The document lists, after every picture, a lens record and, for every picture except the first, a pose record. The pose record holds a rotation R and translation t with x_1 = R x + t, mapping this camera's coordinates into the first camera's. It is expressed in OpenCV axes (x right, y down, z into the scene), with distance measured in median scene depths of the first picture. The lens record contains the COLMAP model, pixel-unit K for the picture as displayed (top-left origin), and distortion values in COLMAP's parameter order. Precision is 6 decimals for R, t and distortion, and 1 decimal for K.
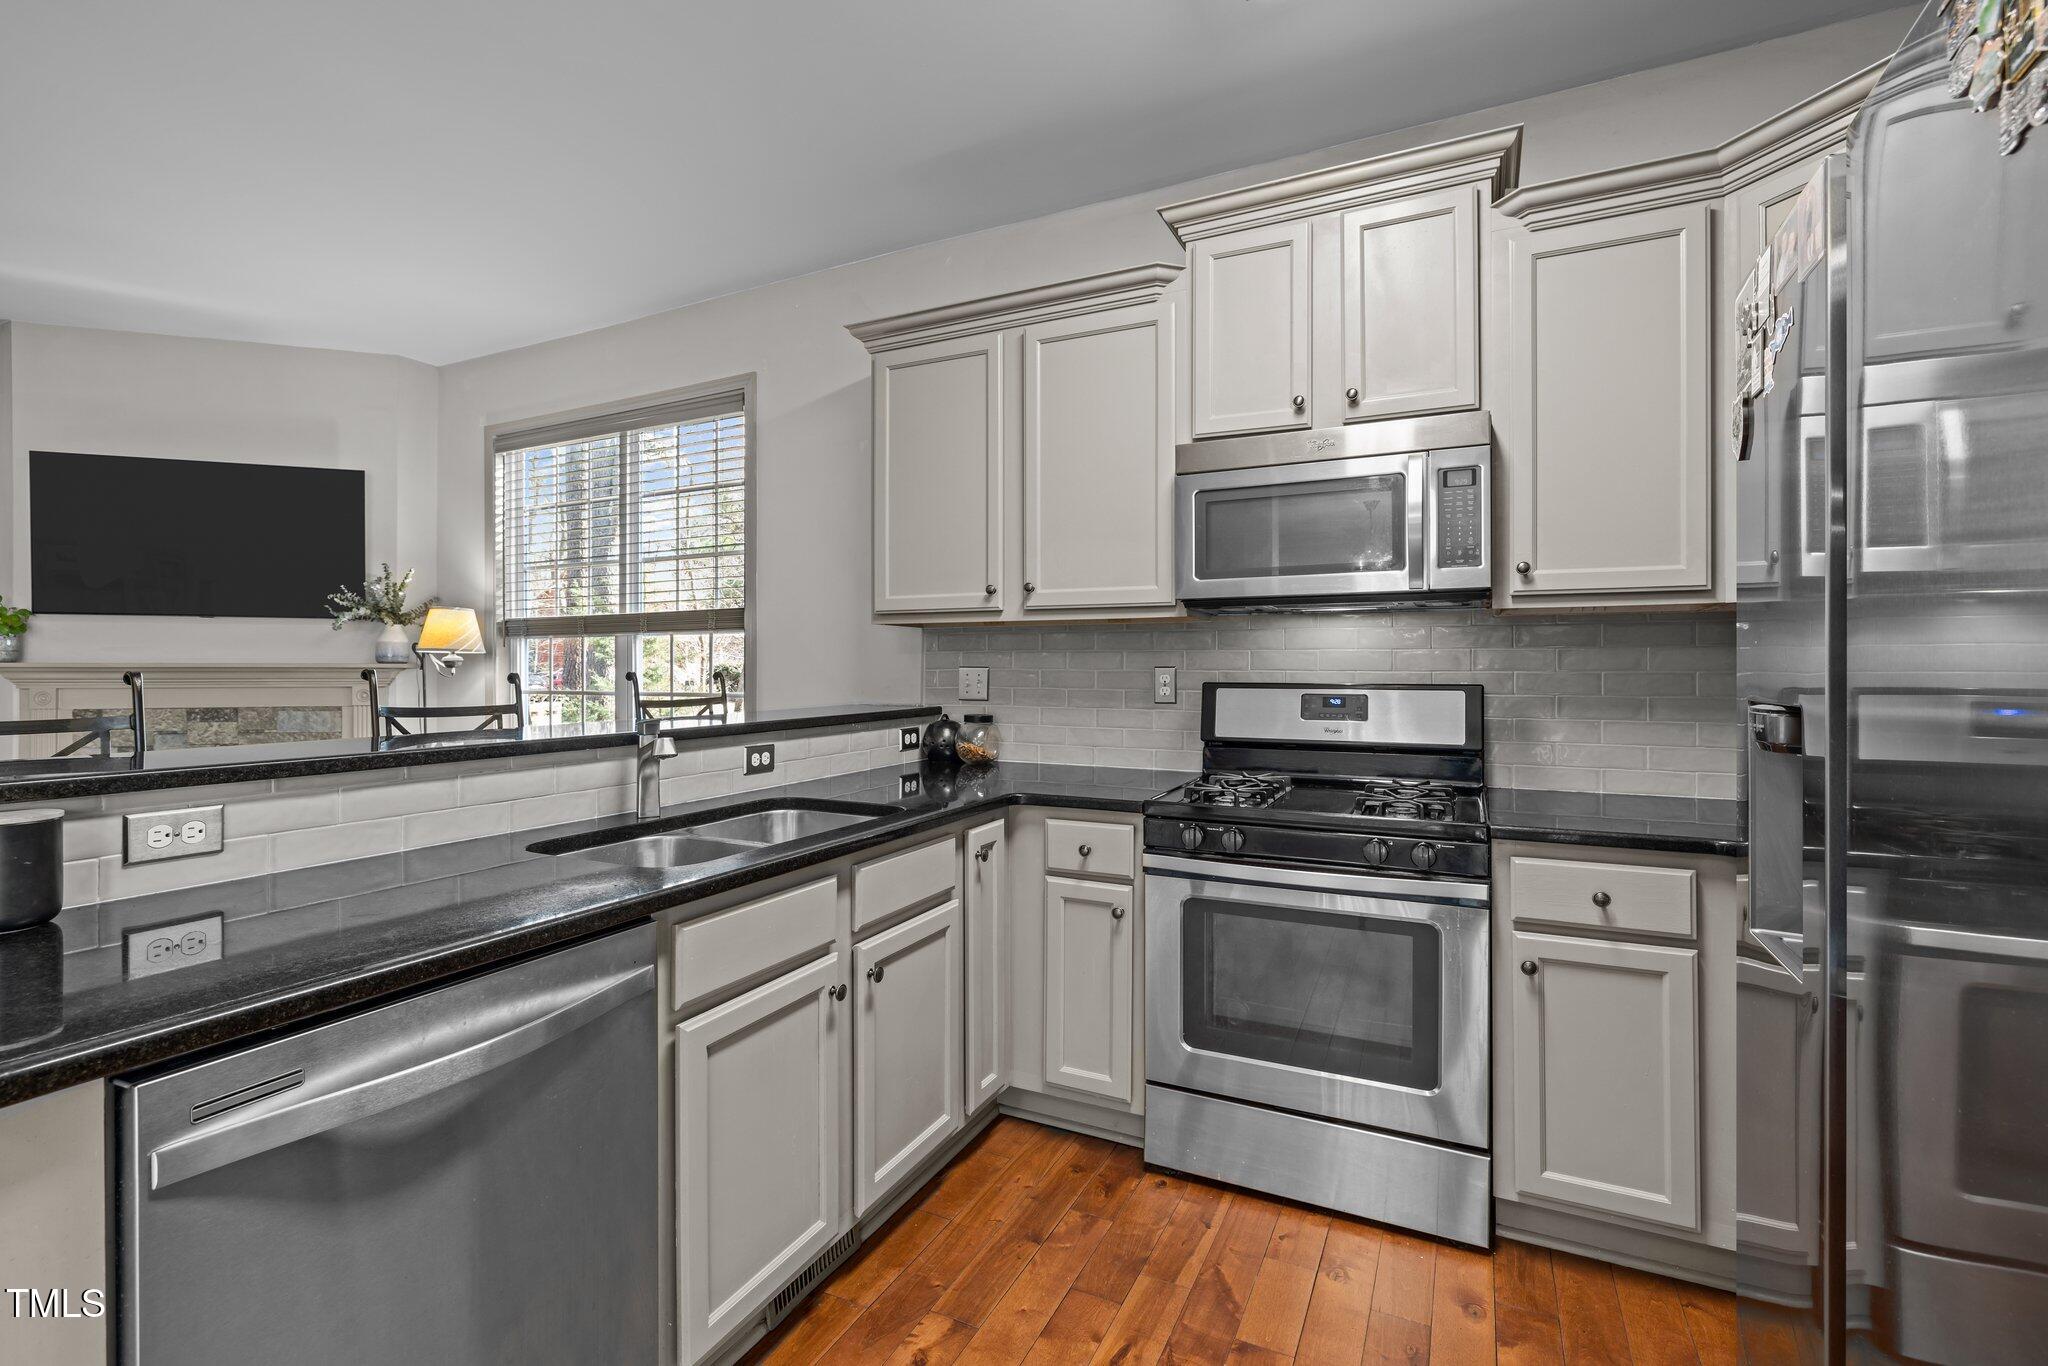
lens RADIAL K [[910.5, 0, 1018.9], [0, 910.5, 668.4], [0, 0, 1]] dist [-0.007502, 0.002359]
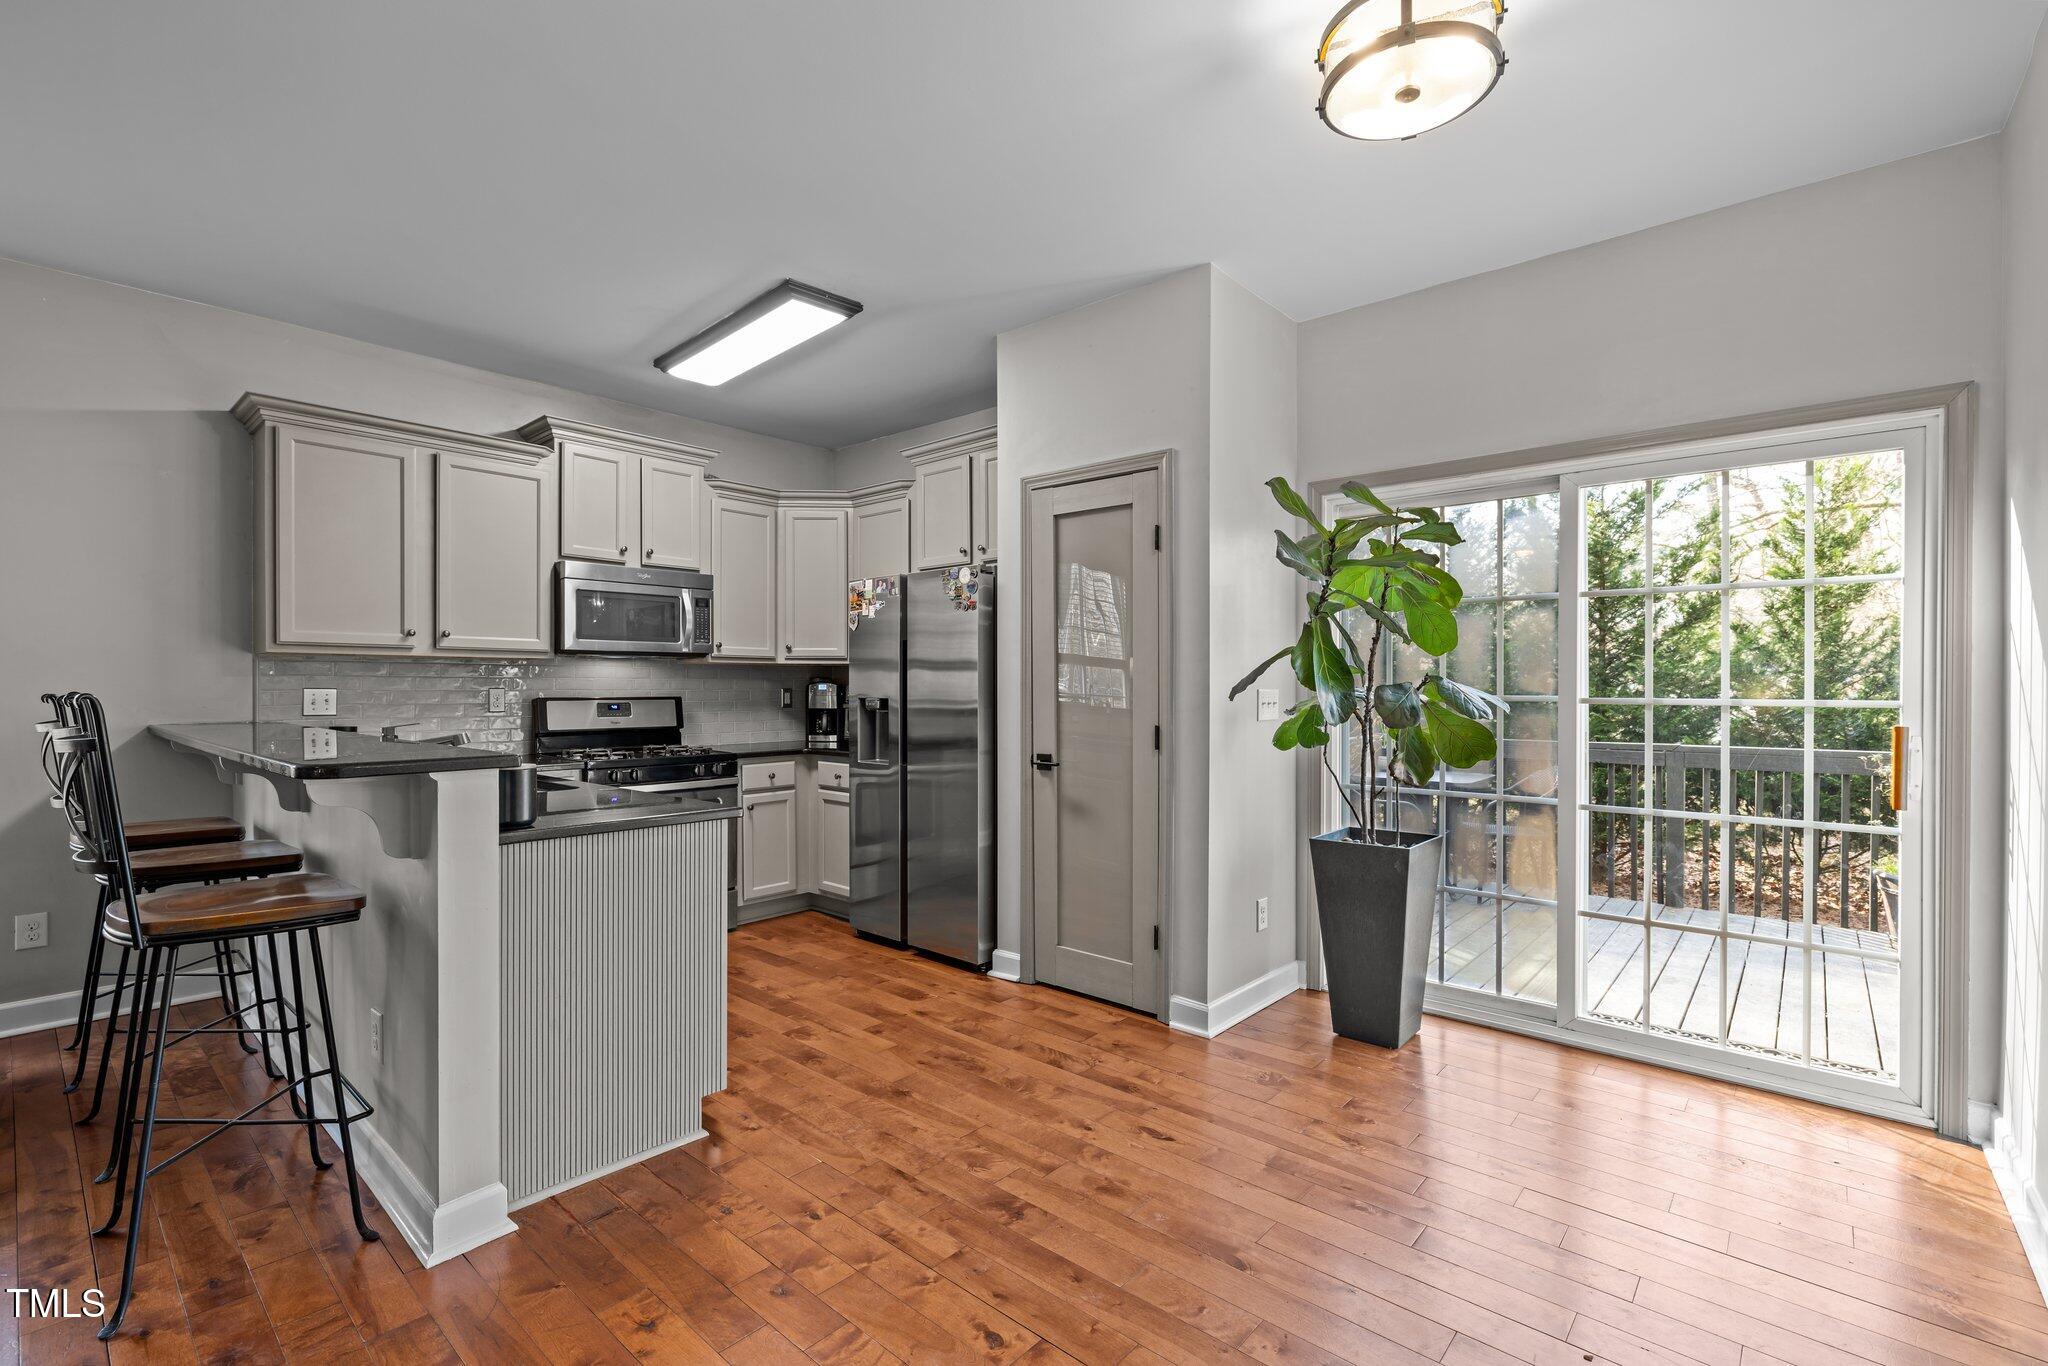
lens RADIAL K [[910.5, 0, 1028.8], [0, 910.5, 681.4], [0, 0, 1]] dist [-0.007502, 0.002359]
pose [[0.257259, 0.006954, 0.966317, -0.795893], [0.002138, 0.999968, -0.007766, 0.000437], [-0.966340, 0.004063, 0.257236, -0.187019]]
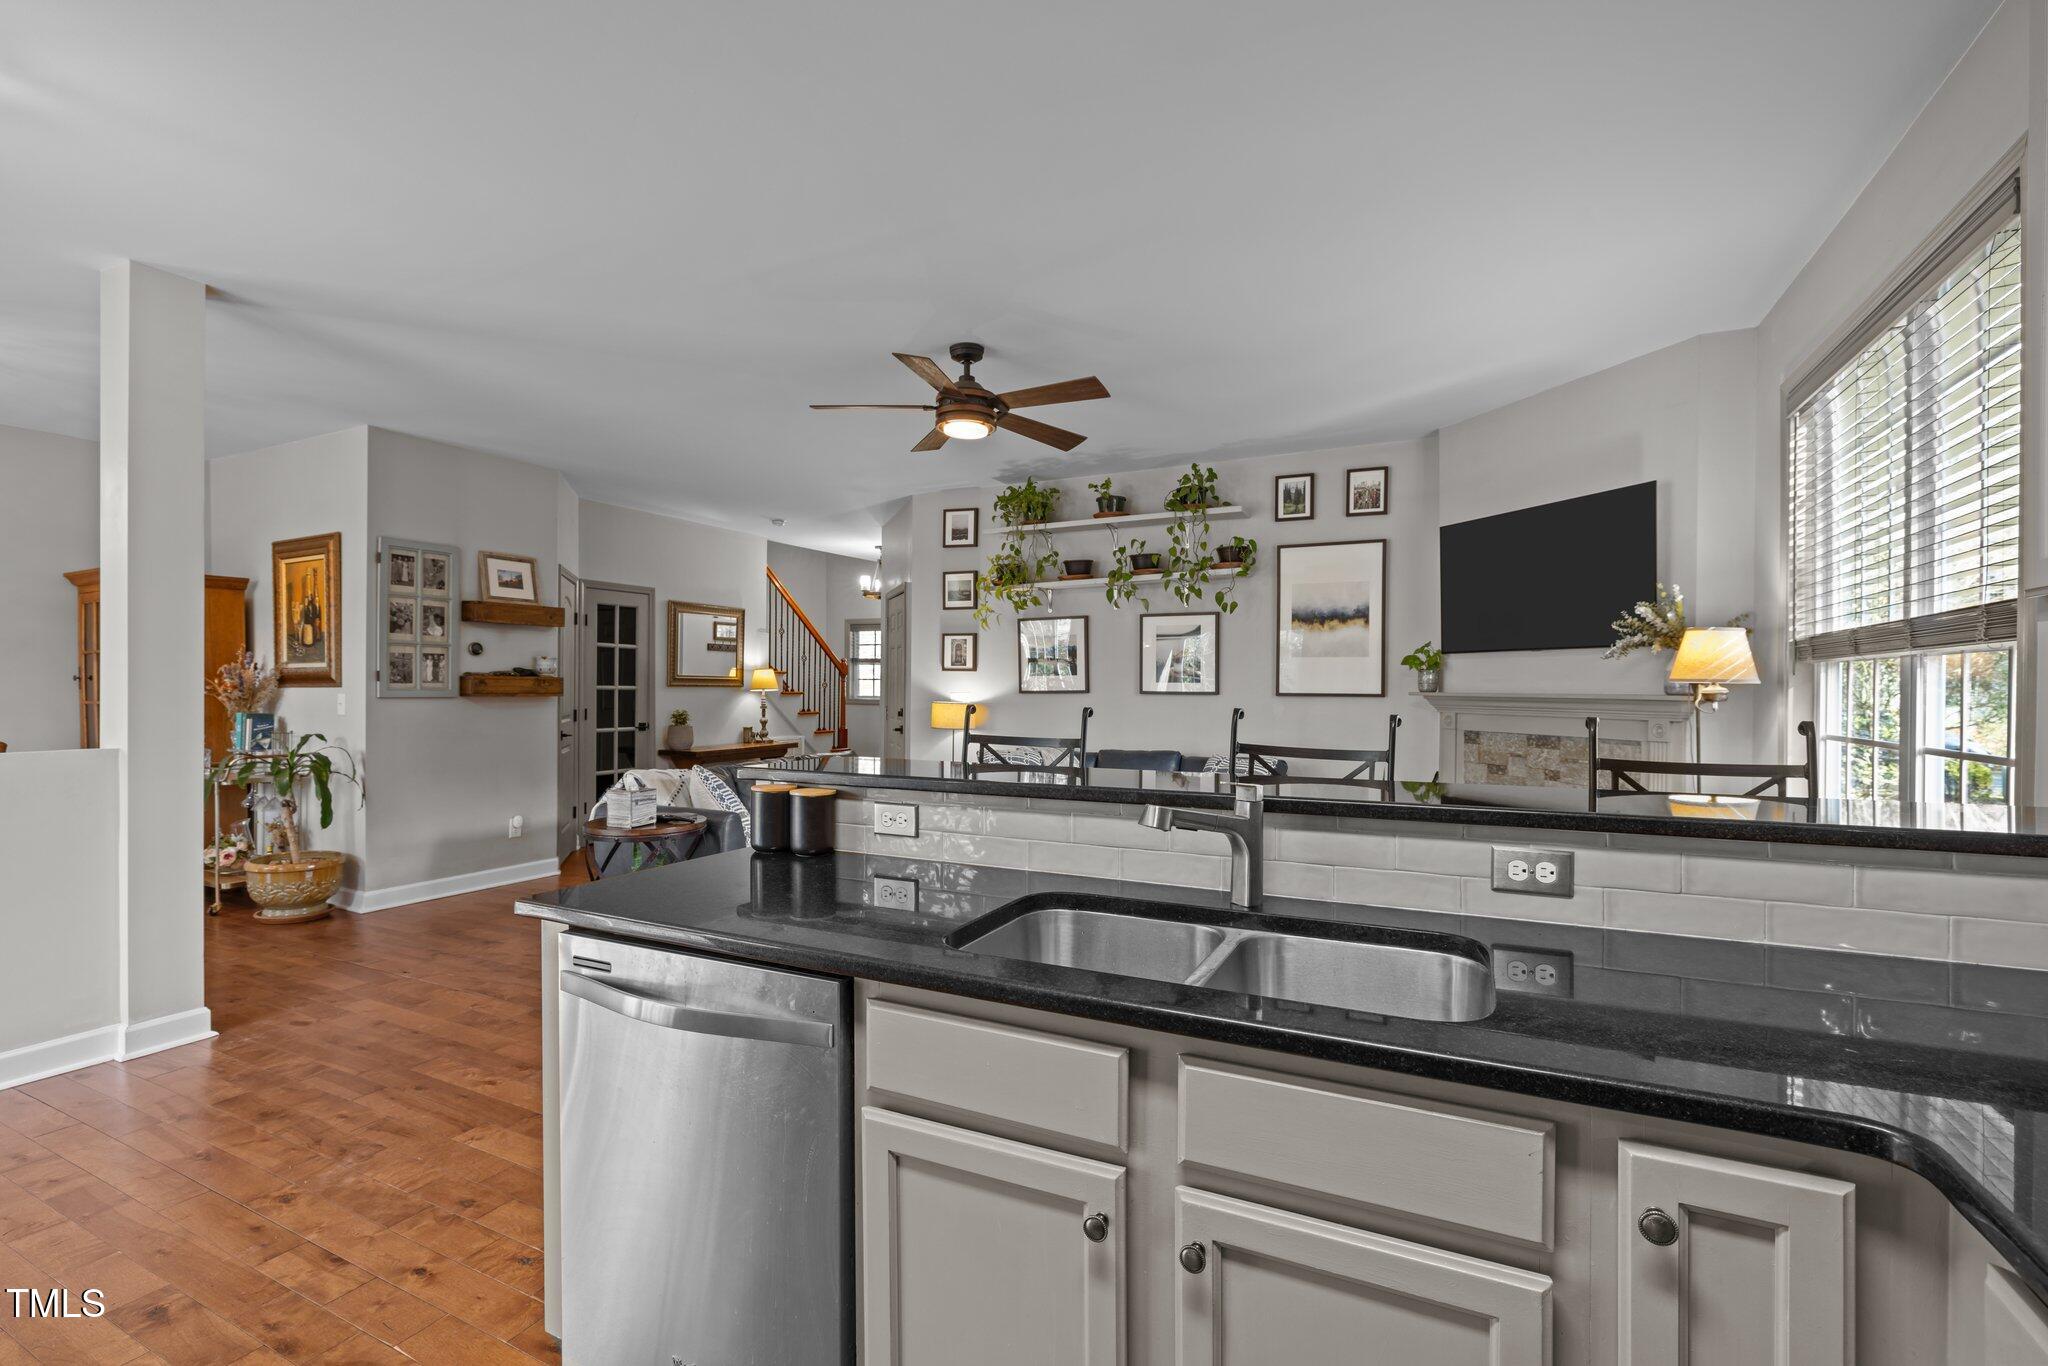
lens RADIAL K [[910.5, 0, 1026.8], [0, 910.5, 692.6], [0, 0, 1]] dist [-0.007502, 0.002359]
pose [[-0.000669, 0.008996, -0.999959, 0.197178], [-0.004662, 0.999949, 0.008999, -0.014627], [0.999989, 0.004668, -0.000627, 0.412692]]
